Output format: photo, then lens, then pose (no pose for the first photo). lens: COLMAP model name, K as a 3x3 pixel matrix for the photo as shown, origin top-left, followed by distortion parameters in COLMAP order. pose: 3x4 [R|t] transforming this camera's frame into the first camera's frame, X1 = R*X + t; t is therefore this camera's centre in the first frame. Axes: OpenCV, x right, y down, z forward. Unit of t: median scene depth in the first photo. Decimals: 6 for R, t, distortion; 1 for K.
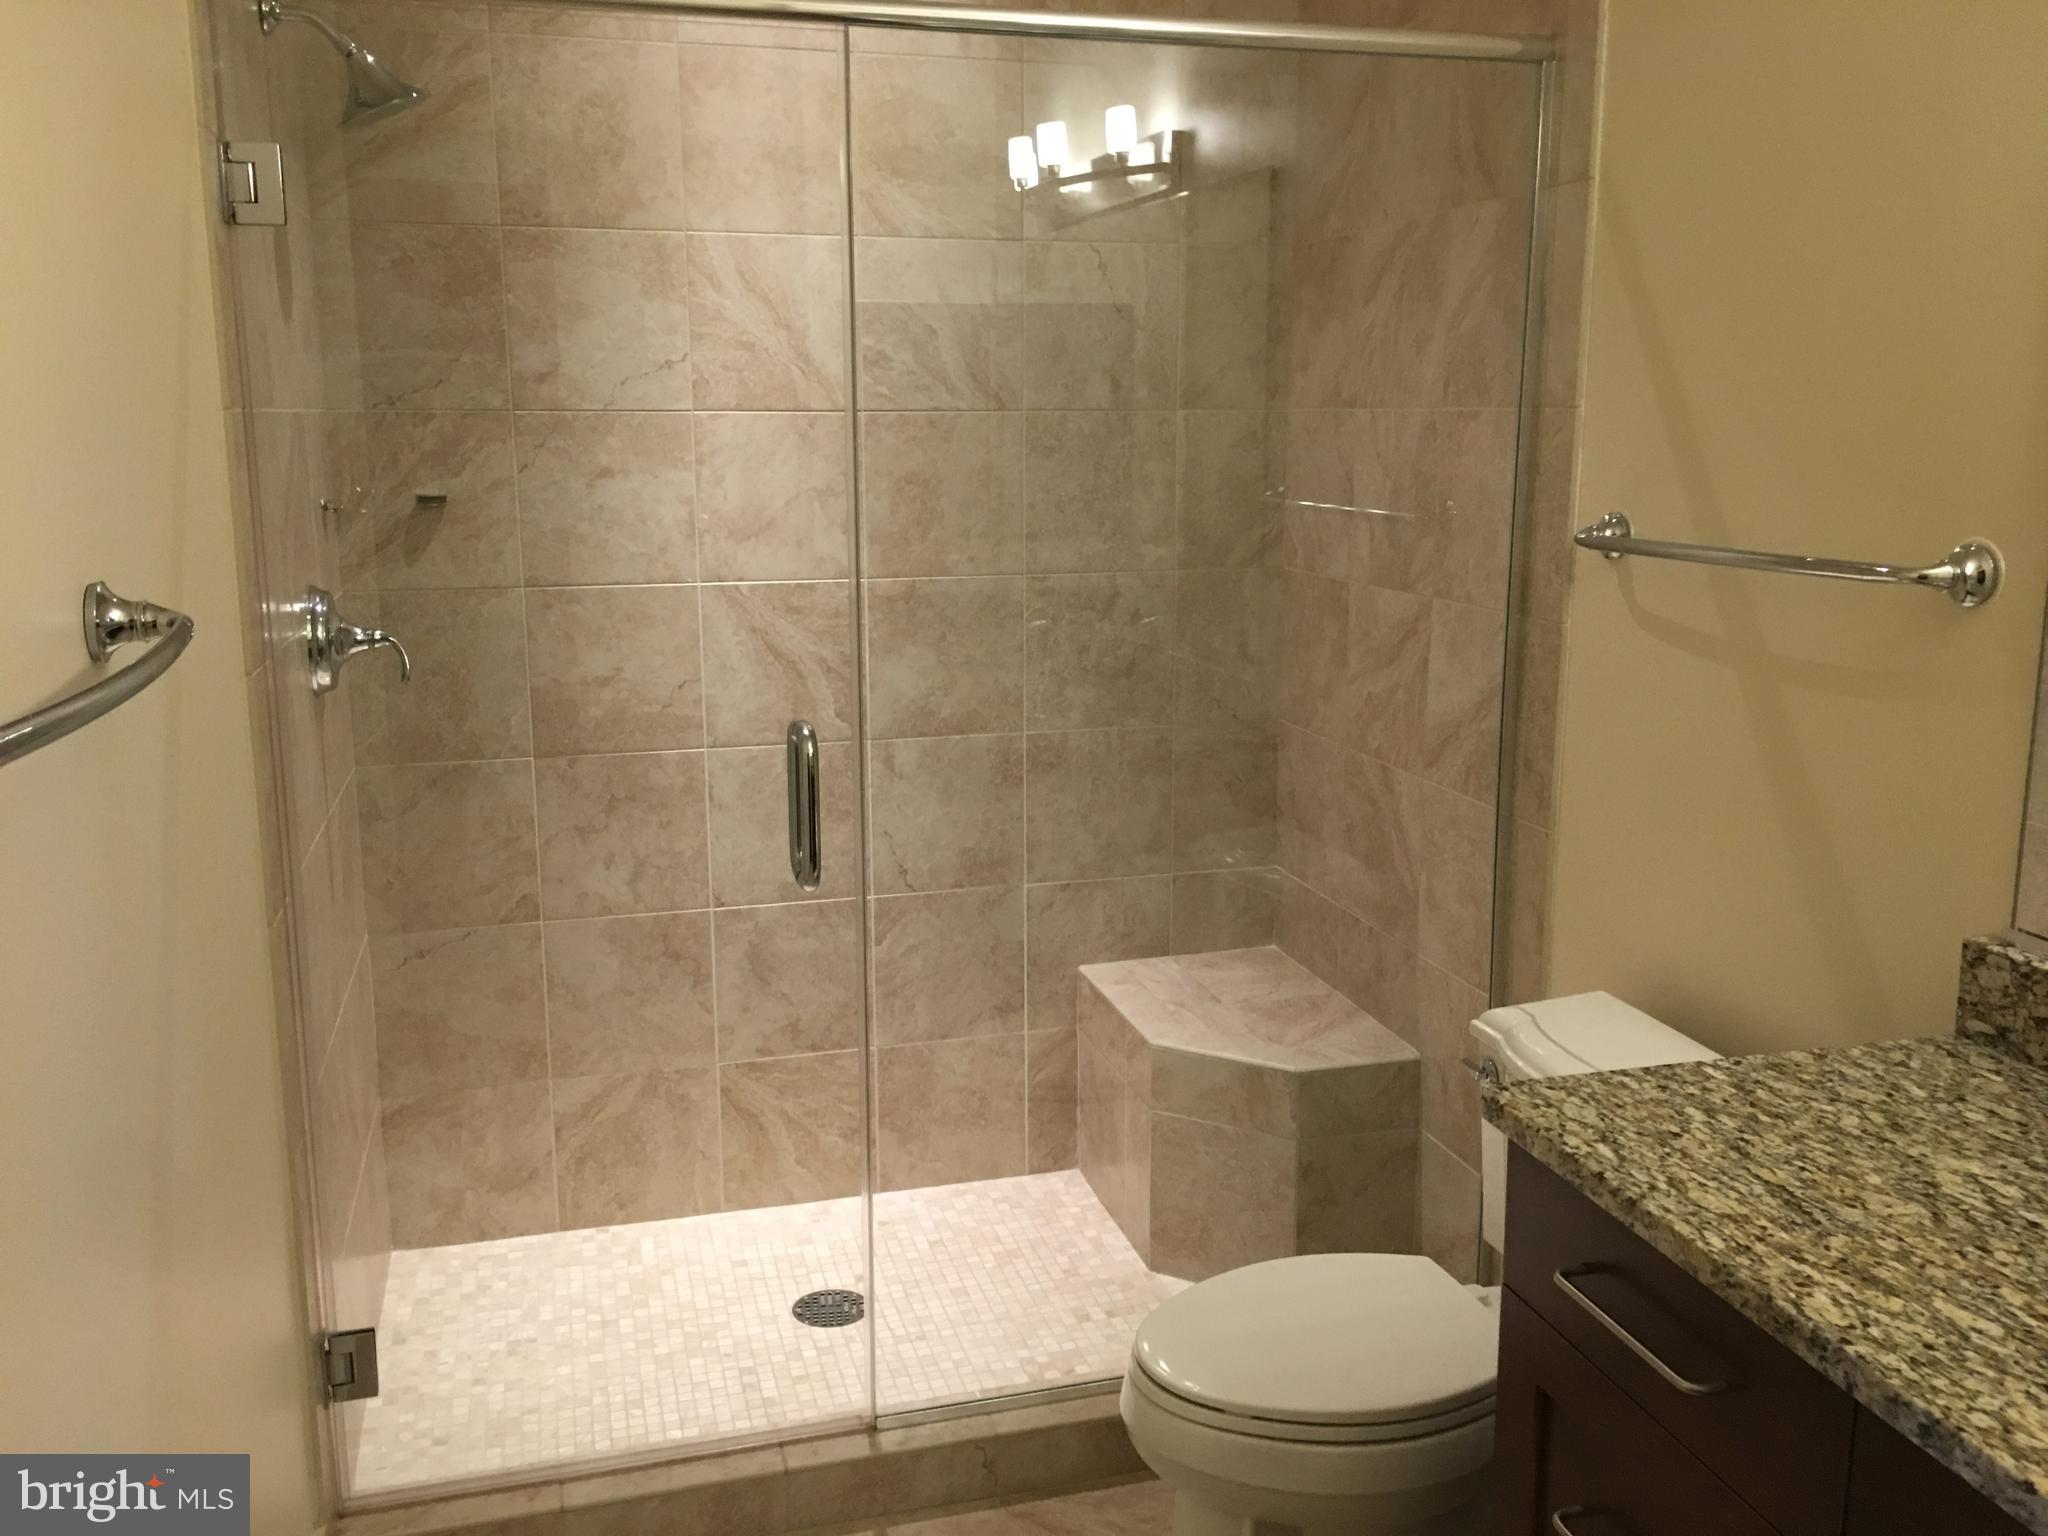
lens RADIAL K [[1758.9, 0, 1015.3], [0, 1758.9, 750.5], [0, 0, 1]] dist [0.068536, -0.089046]
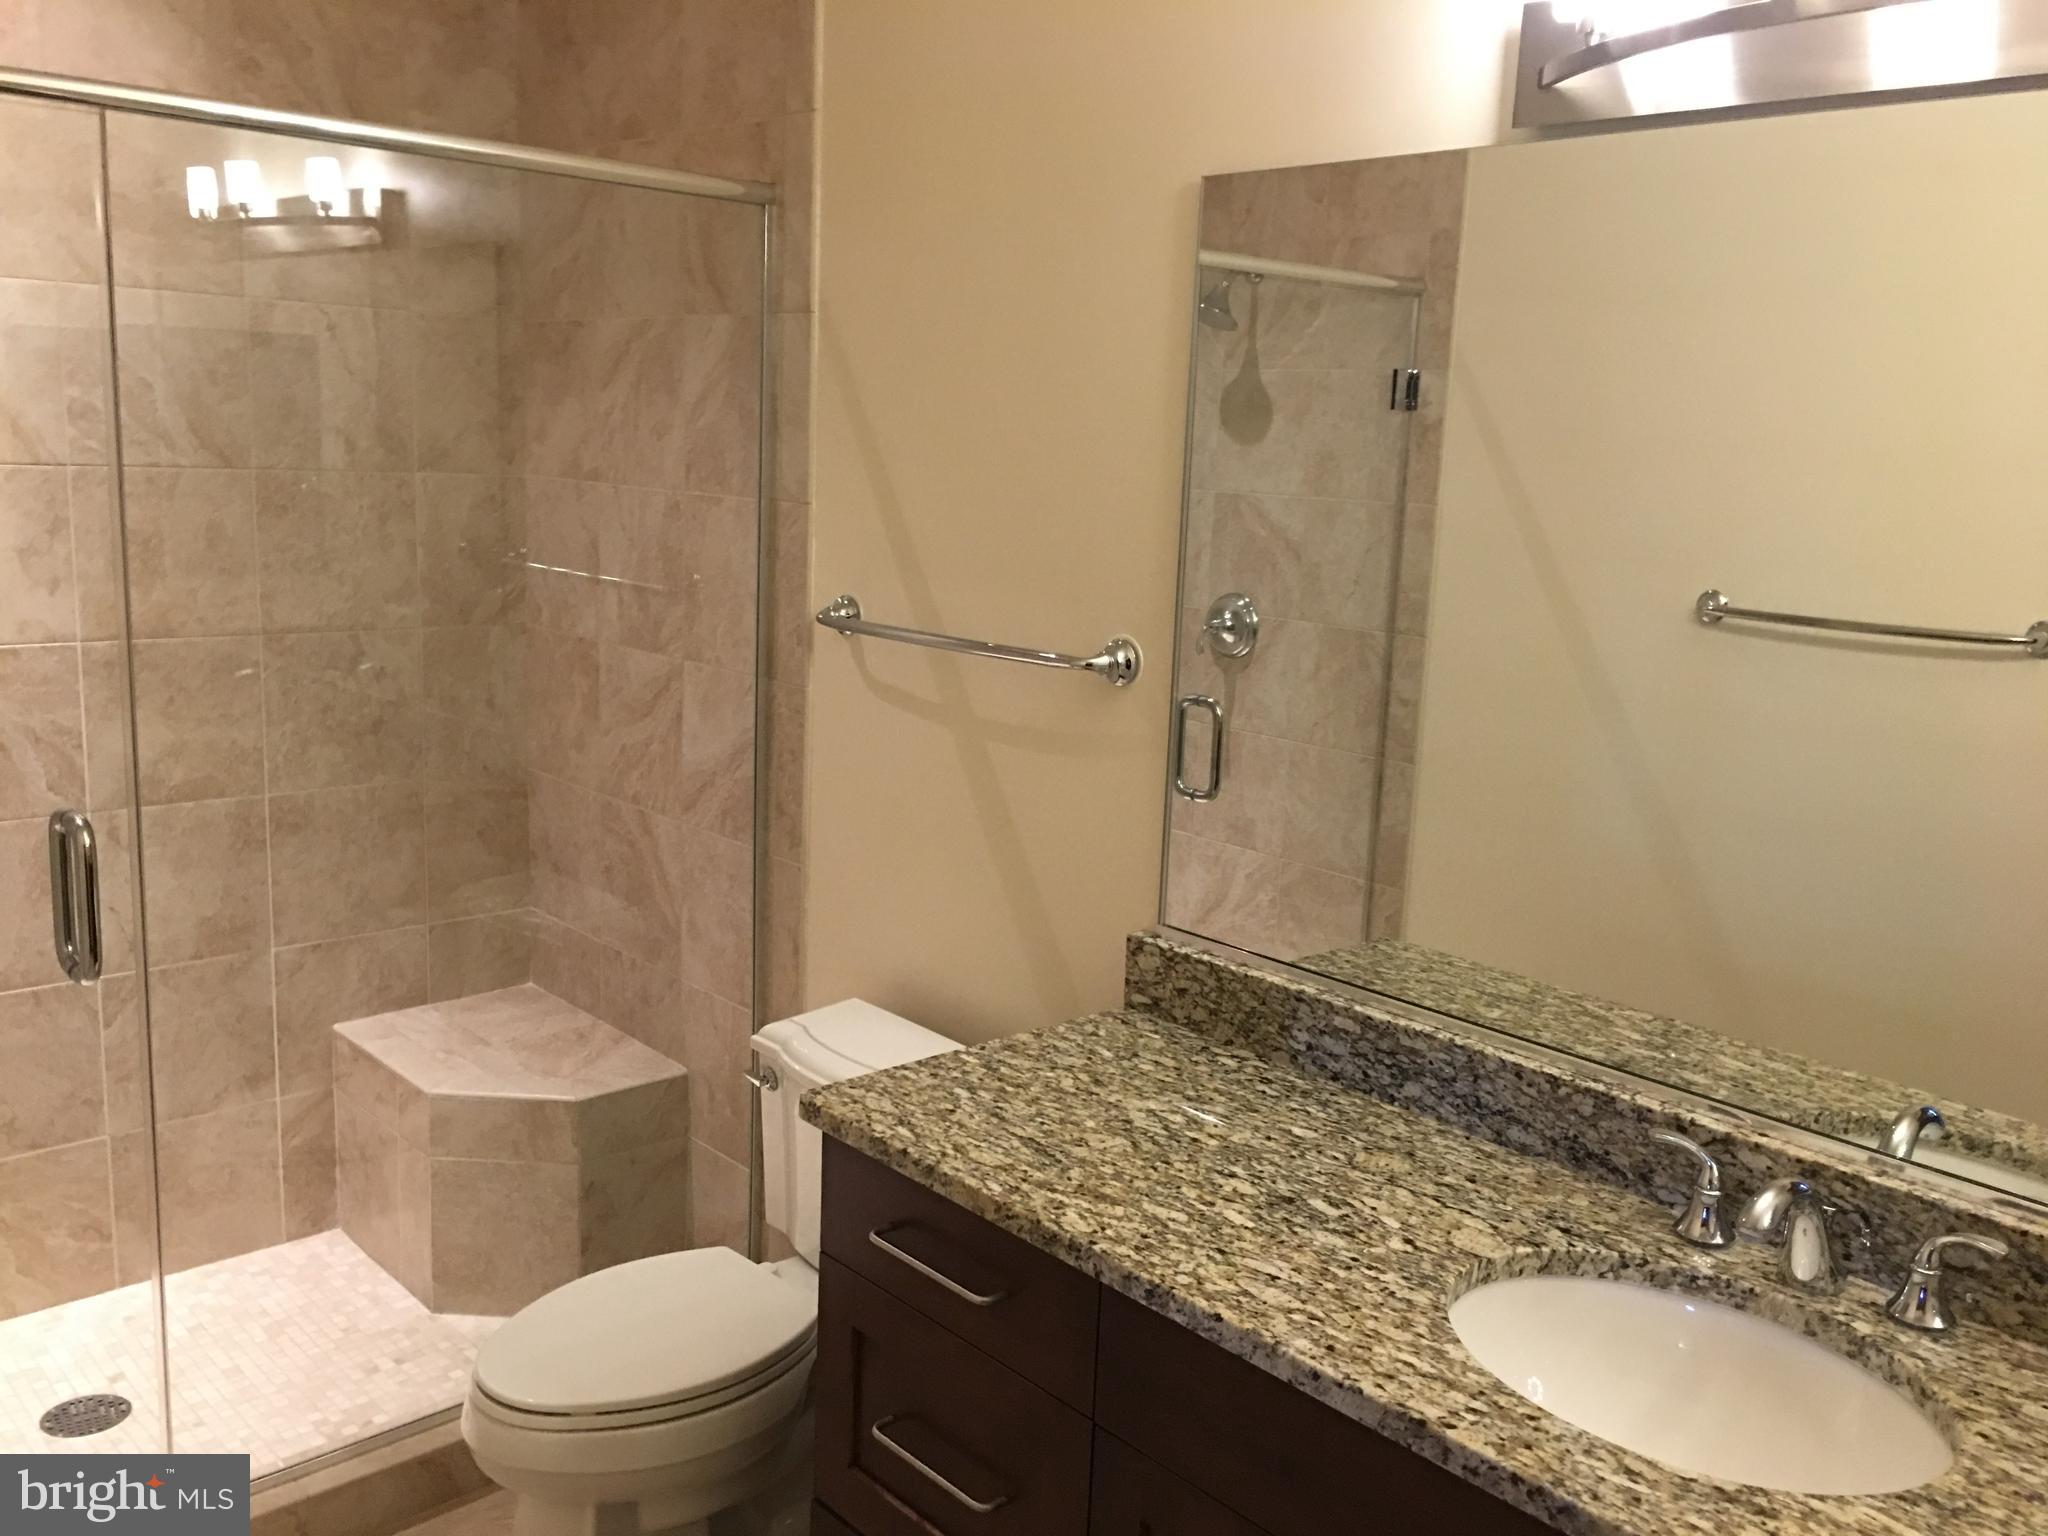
lens RADIAL K [[1758.9, 0, 1028.4], [0, 1758.9, 772.7], [0, 0, 1]] dist [0.068536, -0.089046]
pose [[0.888633, -0.047466, 0.456155, -0.078380], [0.043553, 0.998869, 0.019093, -0.026402], [-0.456545, 0.002900, 0.889695, -0.085483]]
